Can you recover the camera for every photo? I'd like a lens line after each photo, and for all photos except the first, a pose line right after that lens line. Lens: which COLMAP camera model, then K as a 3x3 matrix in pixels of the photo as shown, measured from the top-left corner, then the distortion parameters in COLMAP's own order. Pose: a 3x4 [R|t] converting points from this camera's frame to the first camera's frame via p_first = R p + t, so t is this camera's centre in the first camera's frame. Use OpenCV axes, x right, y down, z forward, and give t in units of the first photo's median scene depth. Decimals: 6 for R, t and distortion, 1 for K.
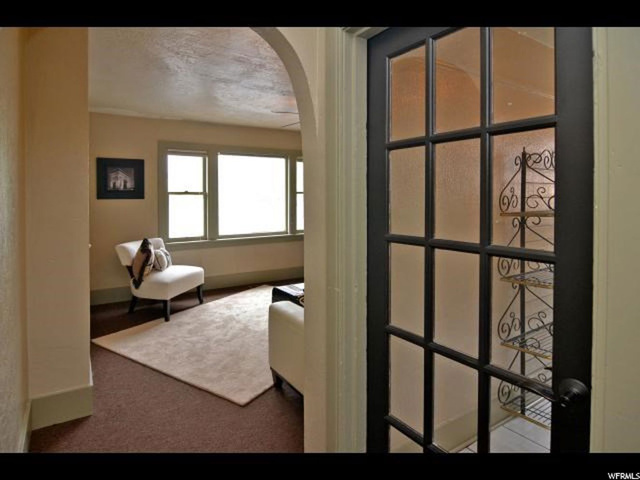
lens RADIAL K [[363.7, 0, 321.3], [0, 363.7, 207.6], [0, 0, 1]] dist [0.002132, 0.000945]
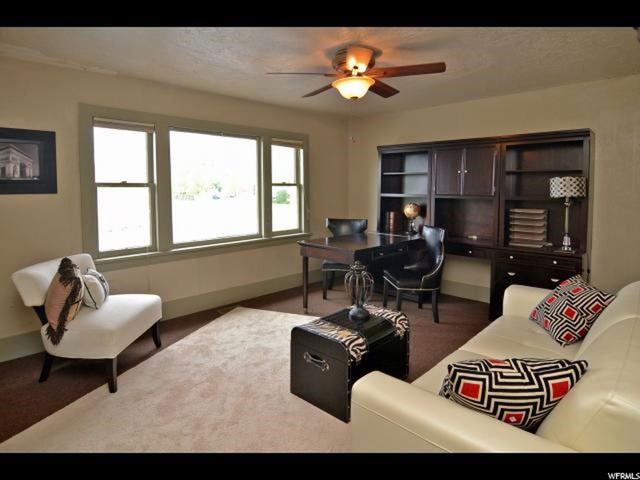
lens RADIAL K [[363.7, 0, 321.3], [0, 363.7, 207.6], [0, 0, 1]] dist [0.002132, 0.000945]
pose [[0.973322, -0.010766, 0.229190, -0.182203], [0.004854, 0.999641, 0.026344, -0.013852], [-0.229391, -0.024529, 0.973025, 0.269967]]
